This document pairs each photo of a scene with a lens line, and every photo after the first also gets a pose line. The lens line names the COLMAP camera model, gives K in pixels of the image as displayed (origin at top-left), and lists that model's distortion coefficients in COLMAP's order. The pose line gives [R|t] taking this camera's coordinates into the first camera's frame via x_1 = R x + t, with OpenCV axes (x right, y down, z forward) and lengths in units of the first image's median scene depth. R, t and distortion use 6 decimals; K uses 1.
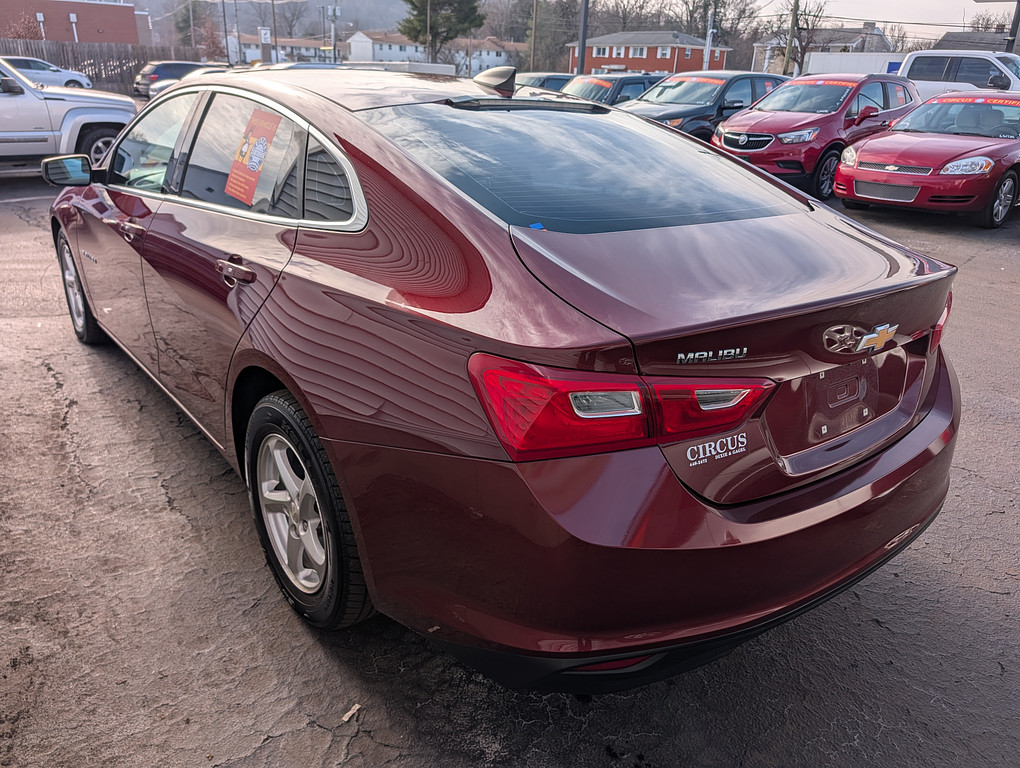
lens RADIAL K [[725.3, 0, 510.0], [0, 725.3, 384.0], [0, 0, 1]] dist [0.002977, -0.006274]
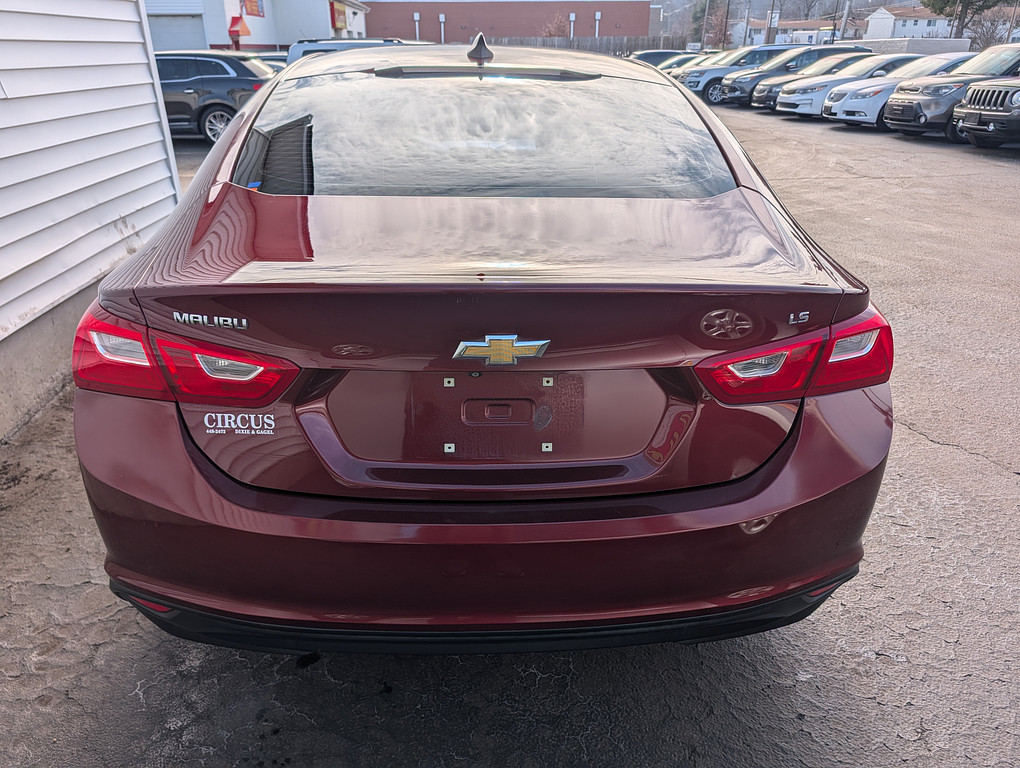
lens RADIAL K [[732.3, 0, 510.0], [0, 732.3, 384.0], [0, 0, 1]] dist [-0.000072, 0.000162]
pose [[0.817446, 0.197306, -0.541159, 1.082590], [-0.190067, 0.979277, 0.069939, -0.095474], [0.543744, 0.045685, 0.838007, 0.384102]]
